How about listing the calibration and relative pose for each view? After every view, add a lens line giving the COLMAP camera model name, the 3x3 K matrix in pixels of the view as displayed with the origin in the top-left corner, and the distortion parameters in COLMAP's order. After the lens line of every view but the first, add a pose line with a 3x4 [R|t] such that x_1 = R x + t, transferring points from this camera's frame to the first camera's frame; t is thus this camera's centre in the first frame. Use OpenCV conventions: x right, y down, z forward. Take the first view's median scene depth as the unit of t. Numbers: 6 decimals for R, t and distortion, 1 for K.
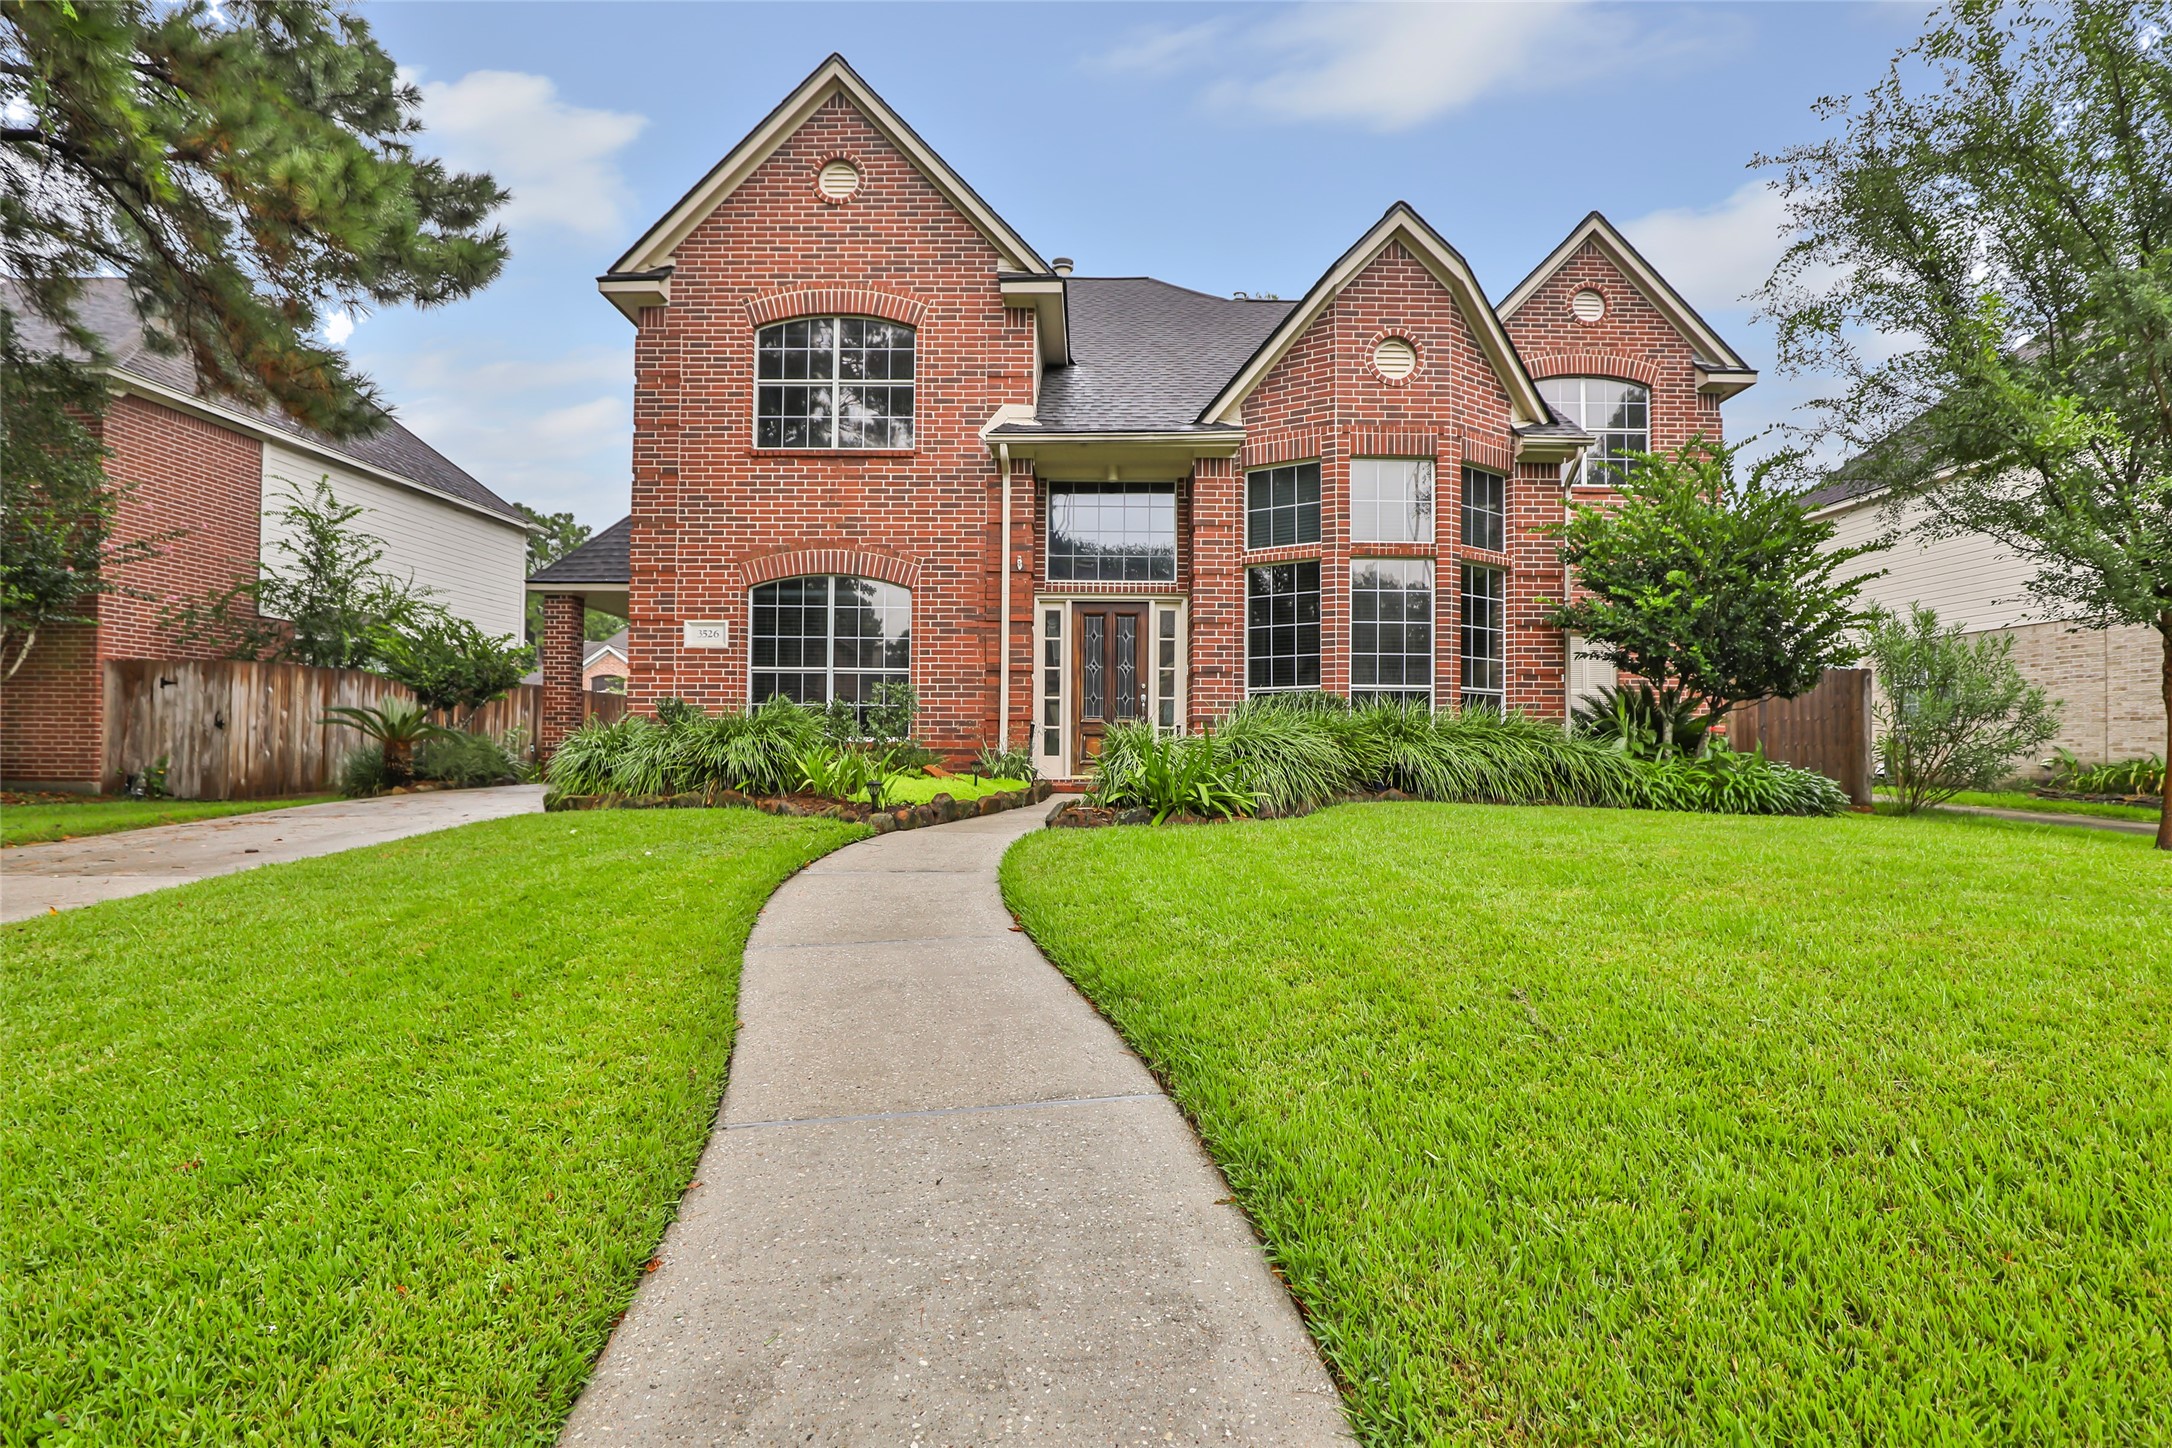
lens RADIAL K [[1073.3, 0, 1088.7], [0, 1073.3, 719.4], [0, 0, 1]] dist [-0.022903, 0.000136]
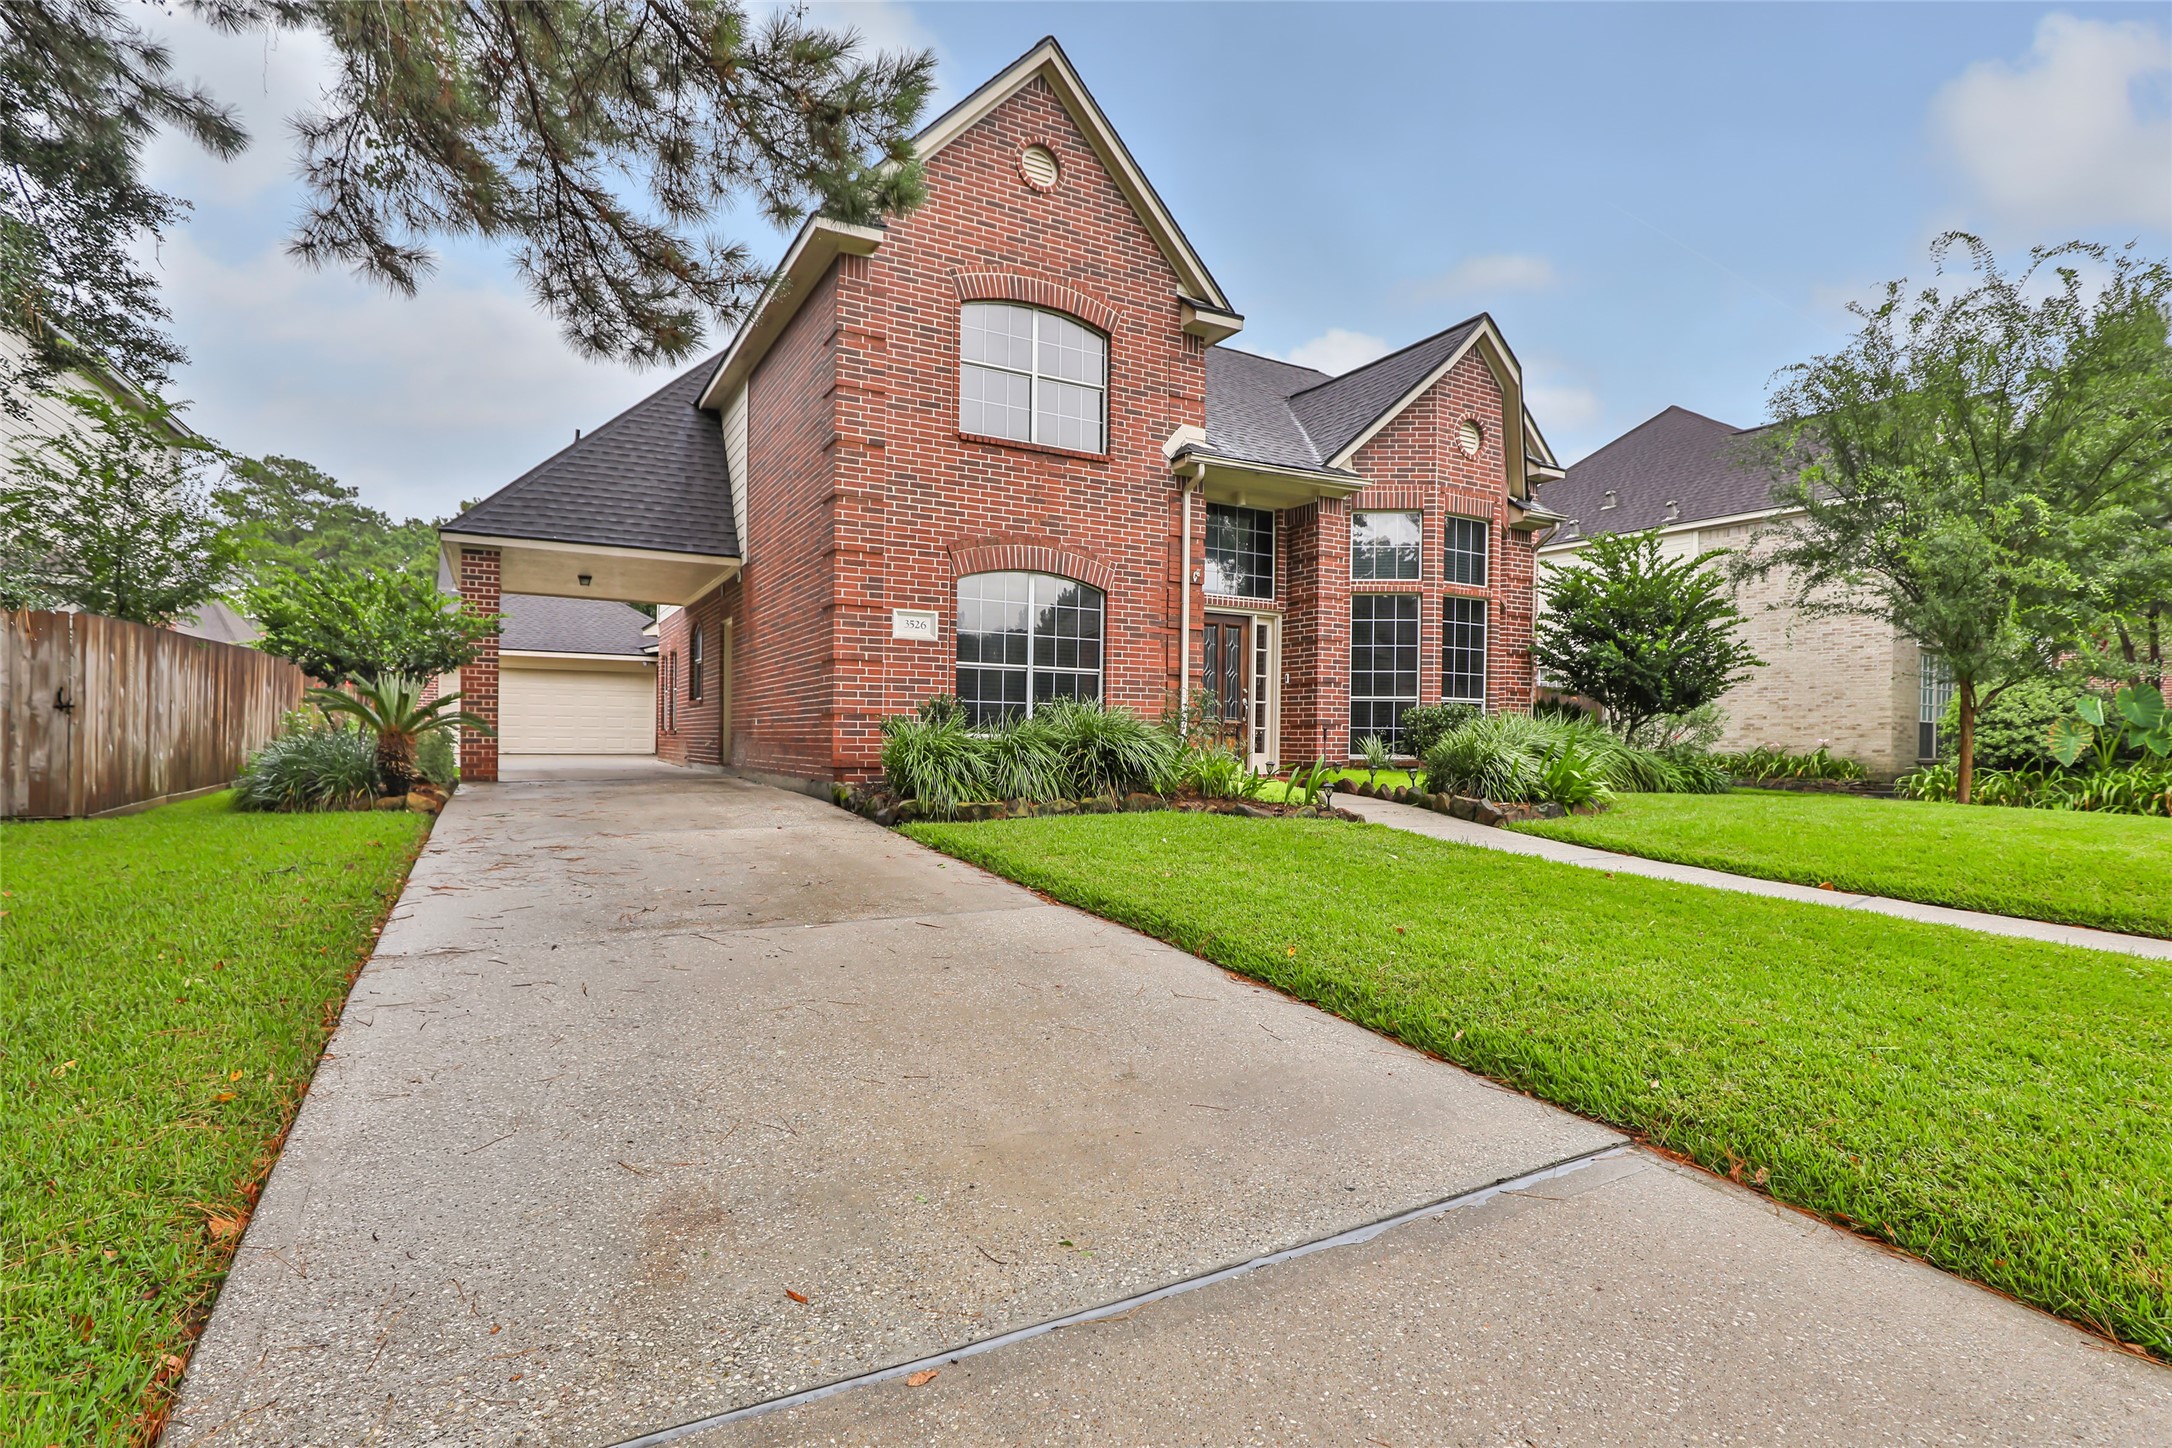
lens RADIAL K [[1040.8, 0, 1083.4], [0, 1040.8, 732.2], [0, 0, 1]] dist [-0.018506, 0.000375]
pose [[0.878551, 0.007606, 0.477588, -0.655428], [-0.023253, 0.999369, 0.026861, -0.013766], [-0.477082, -0.034704, 0.878173, 0.129516]]
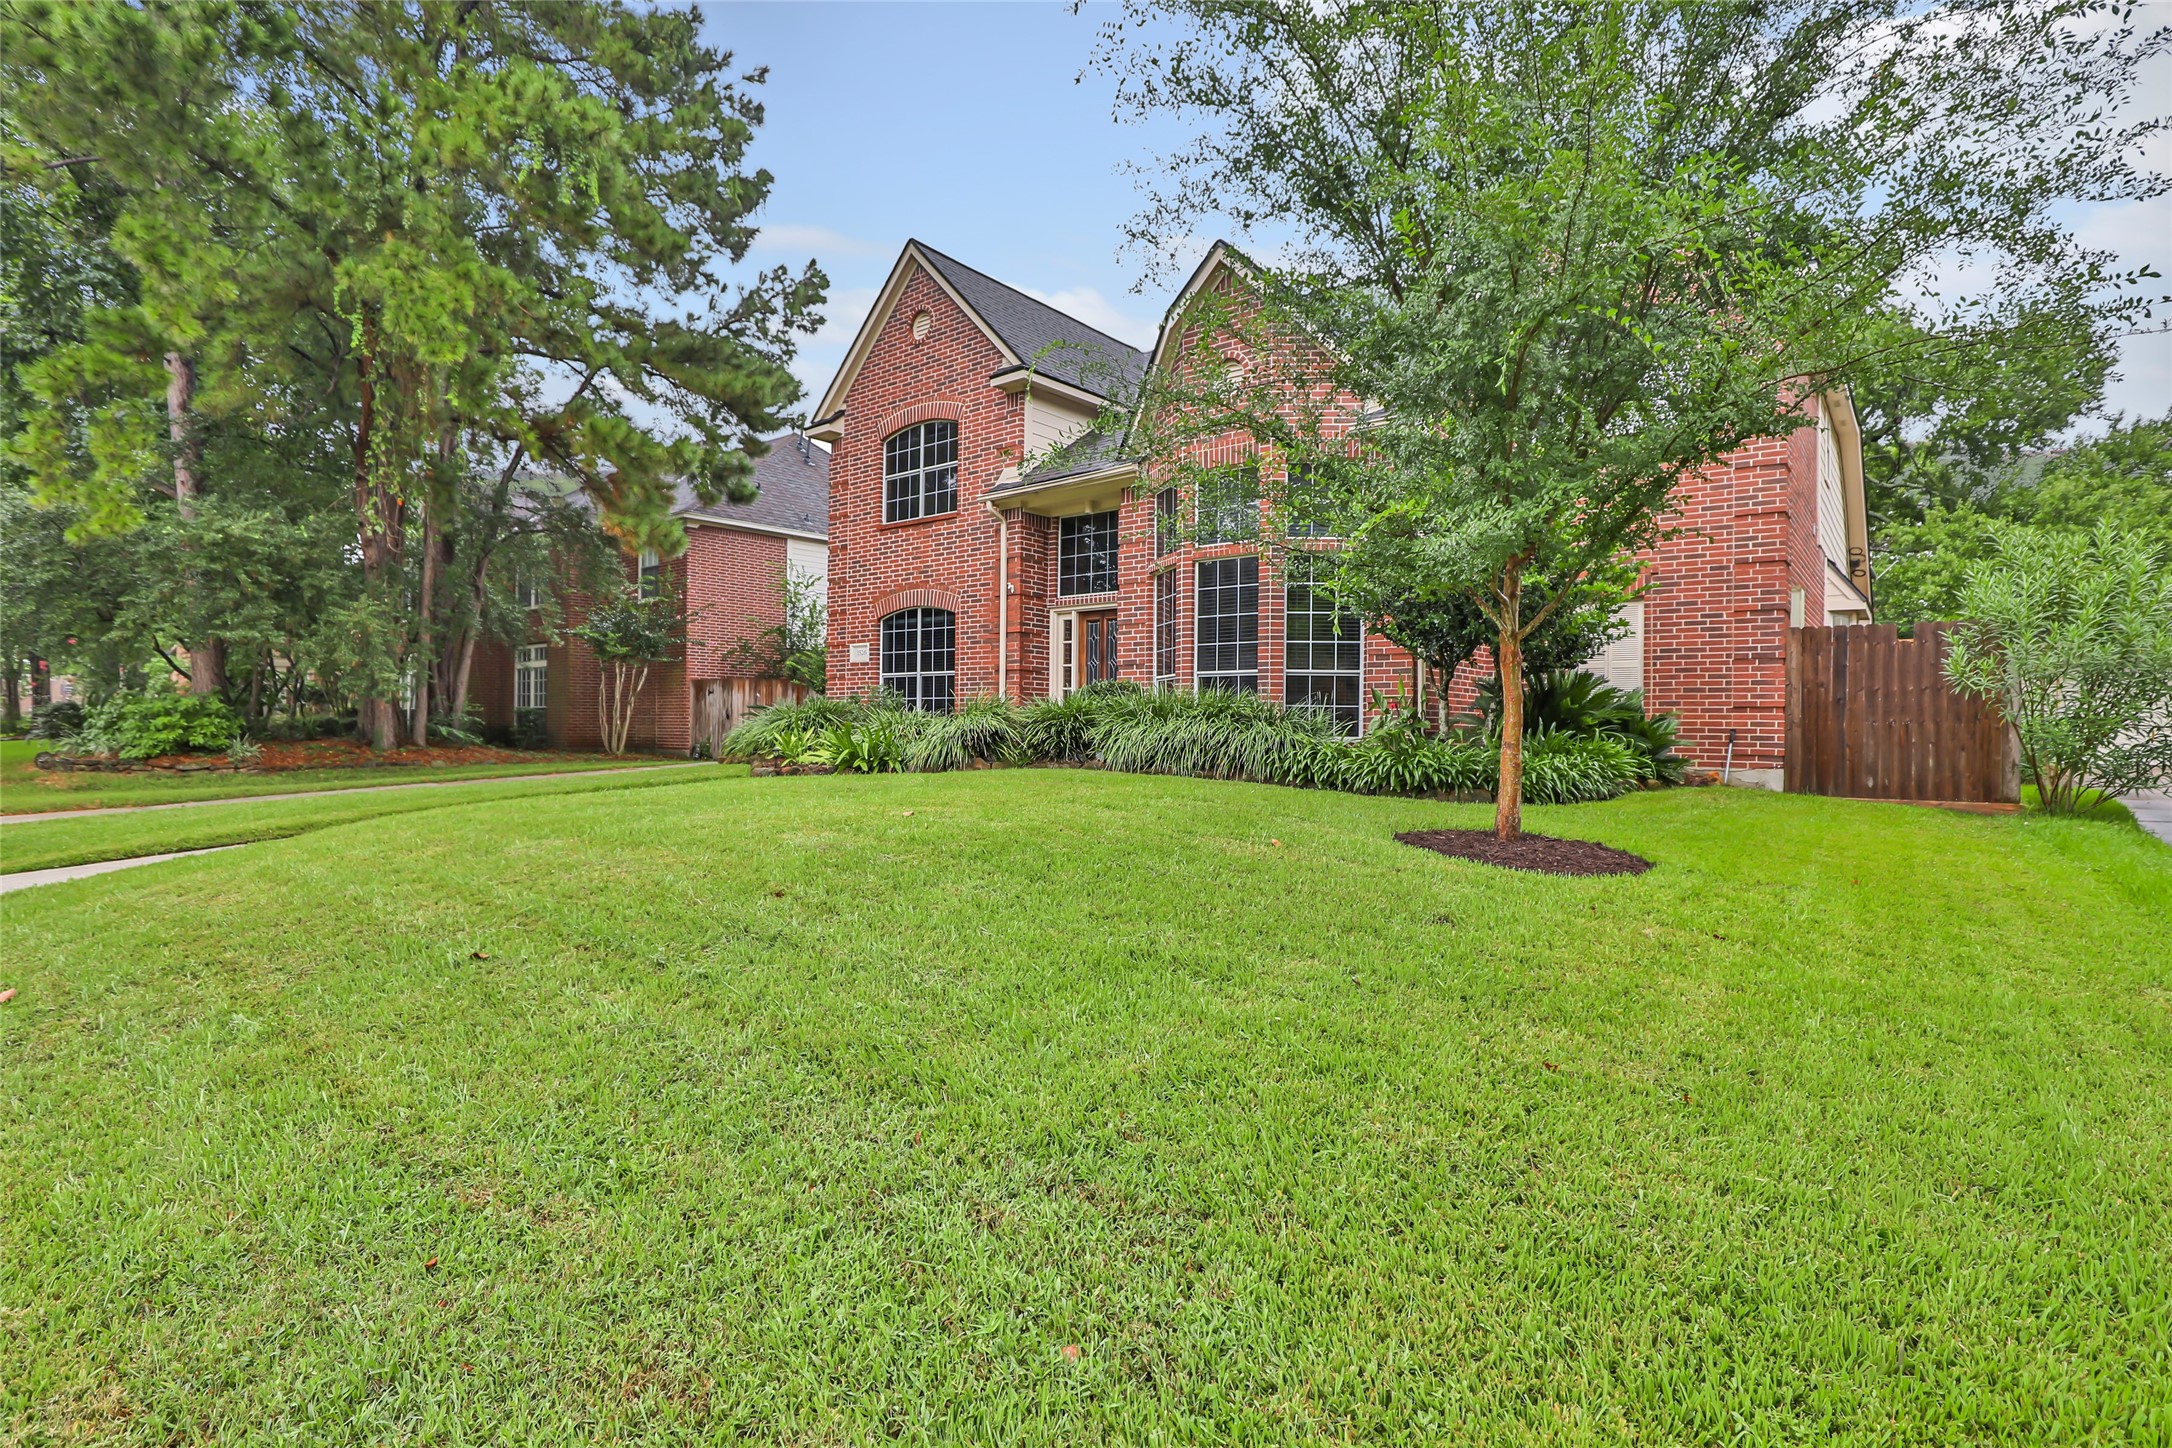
lens RADIAL K [[1073.3, 0, 1088.7], [0, 1073.3, 719.4], [0, 0, 1]] dist [-0.022903, 0.000136]
pose [[0.778619, -0.008173, -0.627444, 0.828457], [0.017147, 0.999819, 0.008255, 0.006515], [0.627263, -0.017187, 0.778618, 0.028721]]
